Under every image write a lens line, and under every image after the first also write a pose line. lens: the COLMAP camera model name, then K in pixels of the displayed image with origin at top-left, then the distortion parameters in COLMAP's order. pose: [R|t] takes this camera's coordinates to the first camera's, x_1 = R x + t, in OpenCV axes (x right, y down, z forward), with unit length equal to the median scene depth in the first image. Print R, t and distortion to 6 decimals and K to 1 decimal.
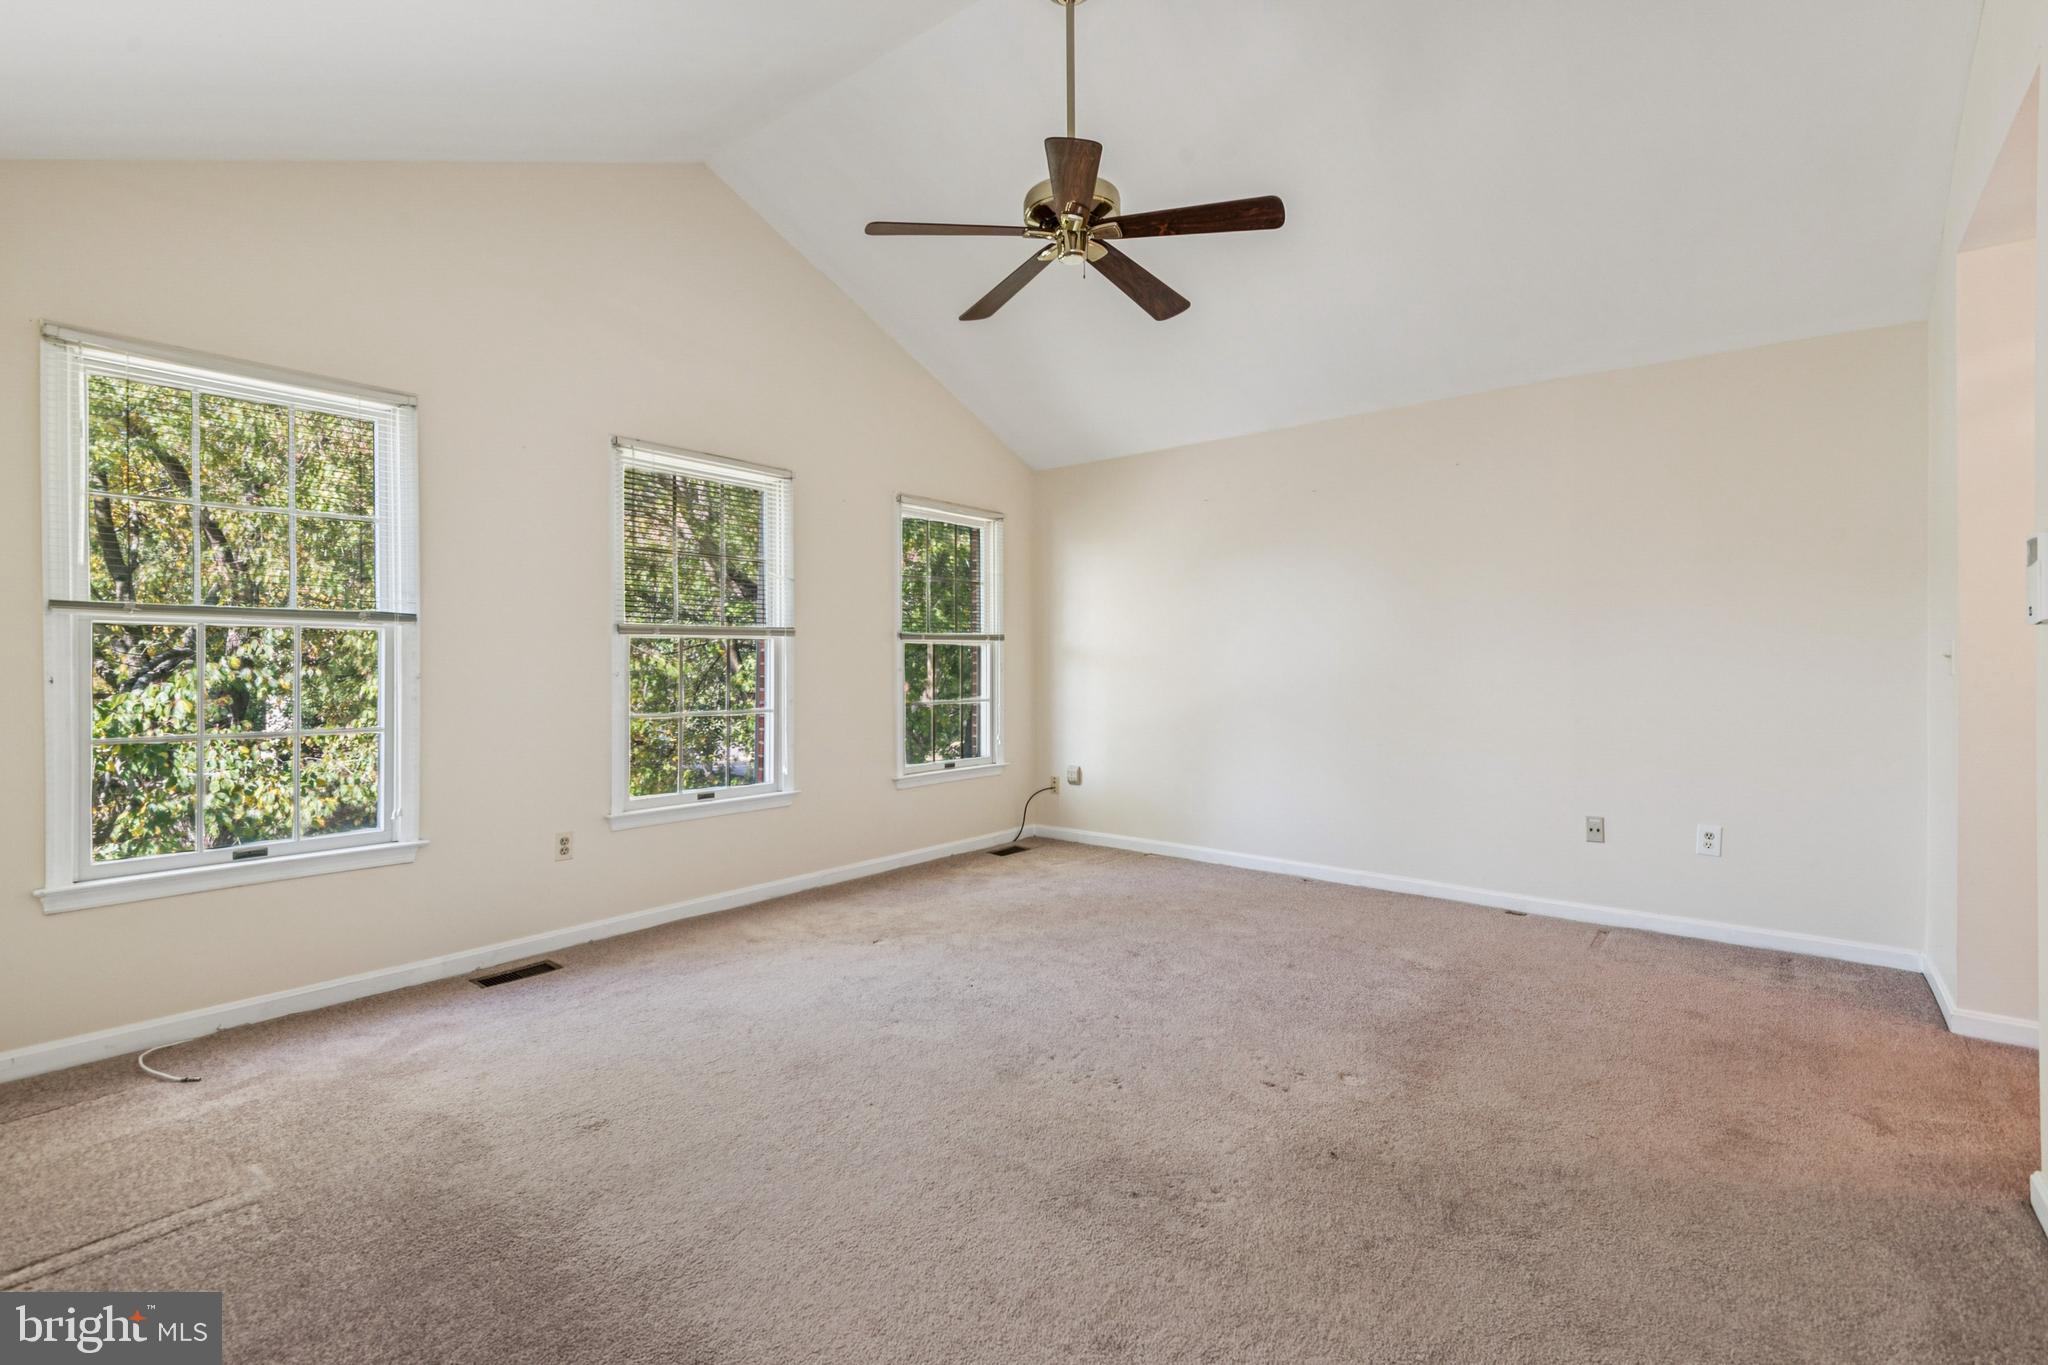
lens RADIAL K [[929.3, 0, 1016.2], [0, 929.3, 670.1], [0, 0, 1]] dist [0.015440, -0.004176]
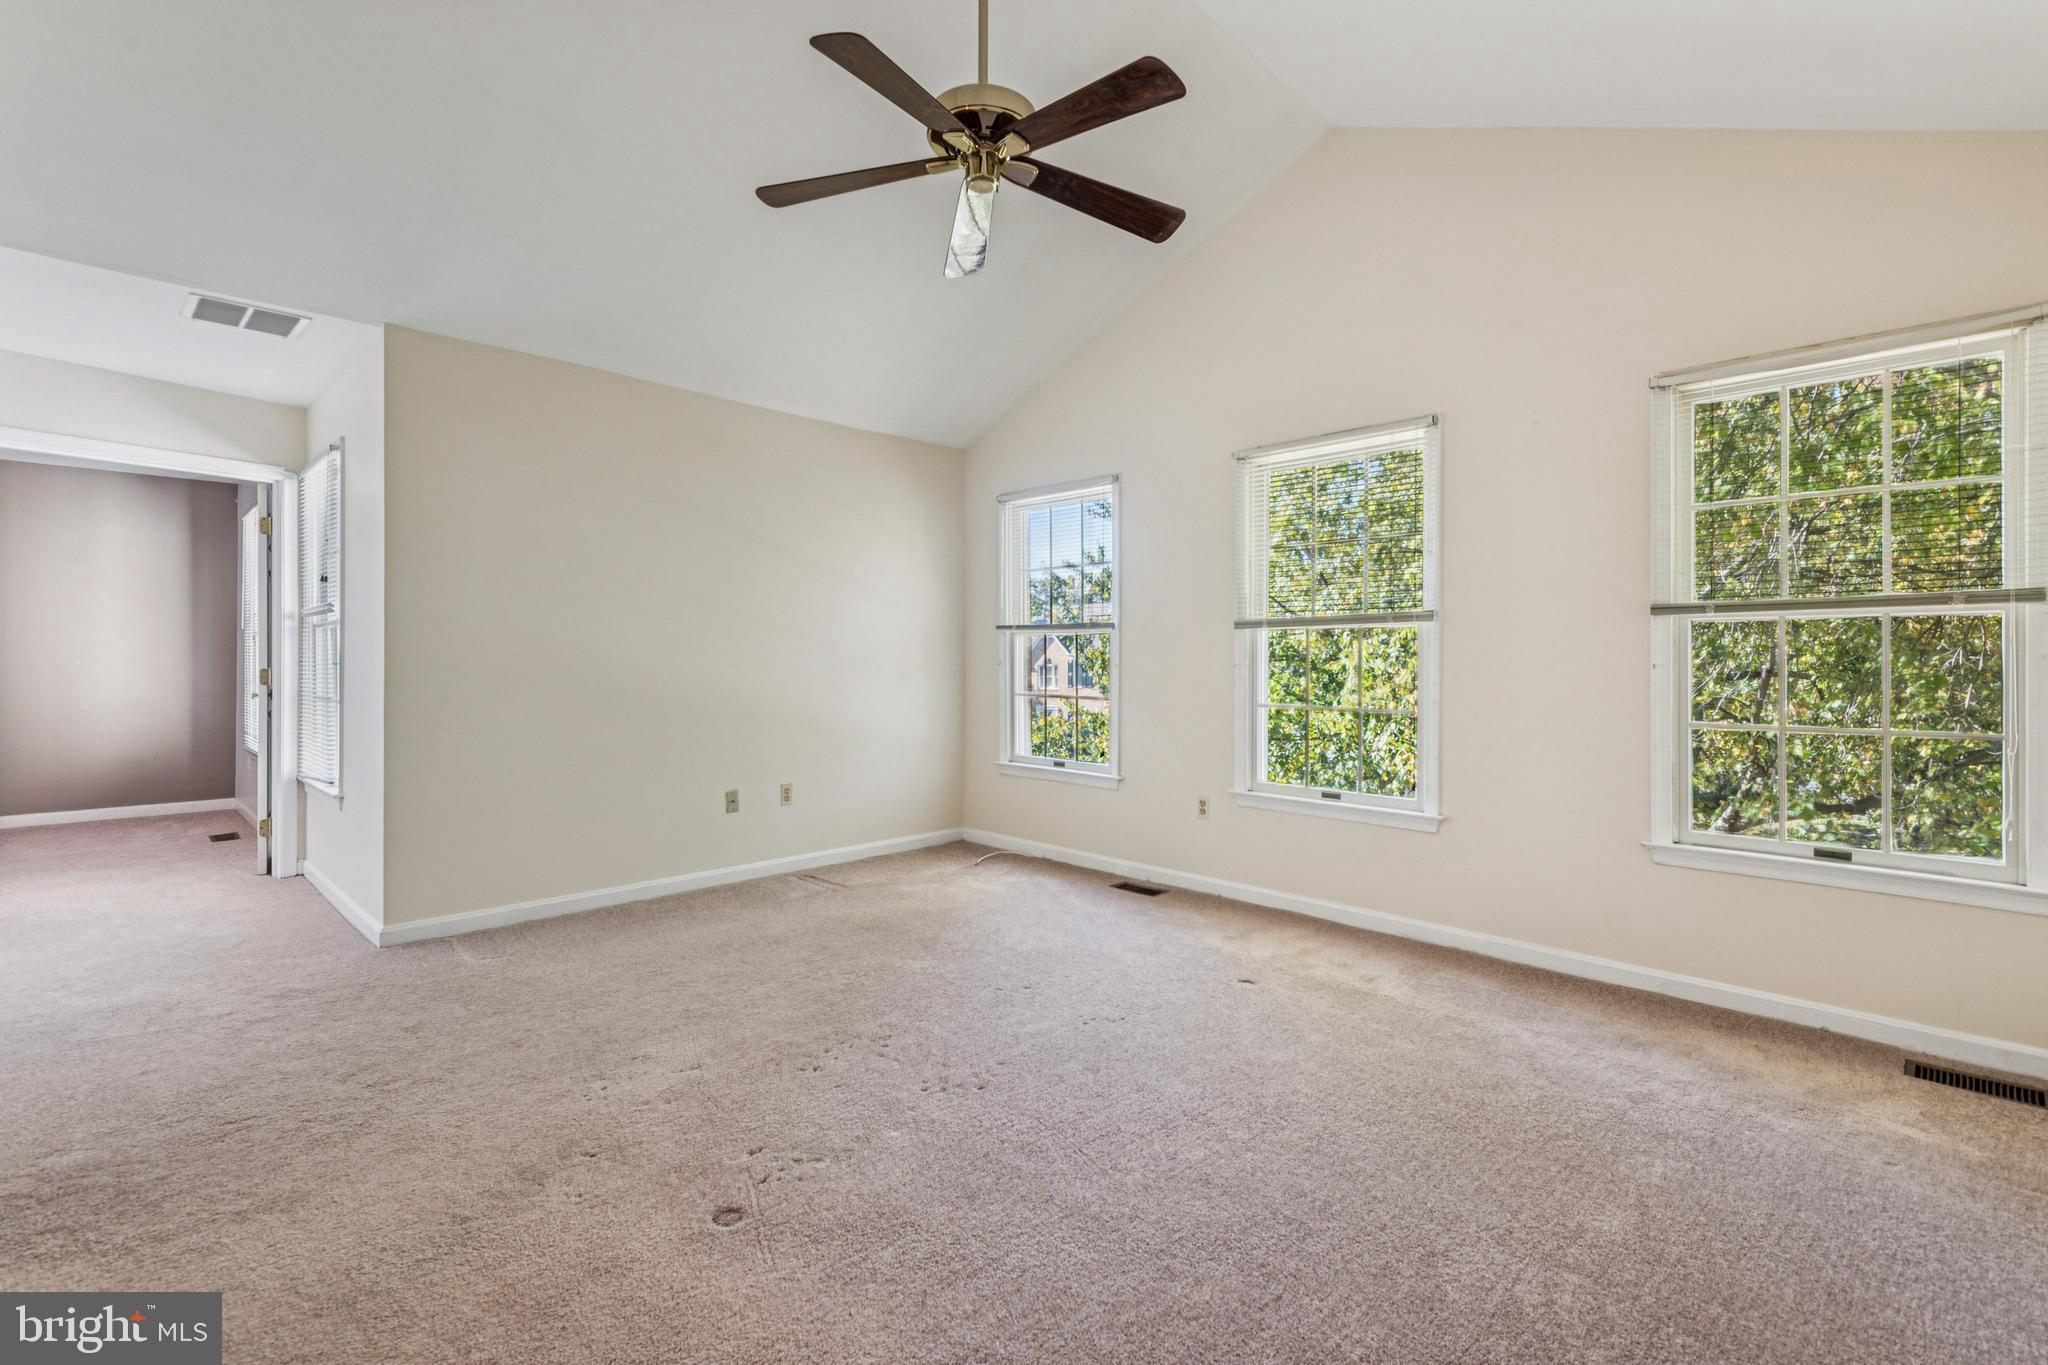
lens RADIAL K [[929.3, 0, 1019.2], [0, 929.3, 663.4], [0, 0, 1]] dist [0.015440, -0.004176]
pose [[-0.125558, 0.007969, -0.992054, 0.581064], [-0.007556, 0.999931, 0.008988, -0.004605], [0.992058, 0.008624, -0.125489, 0.725527]]
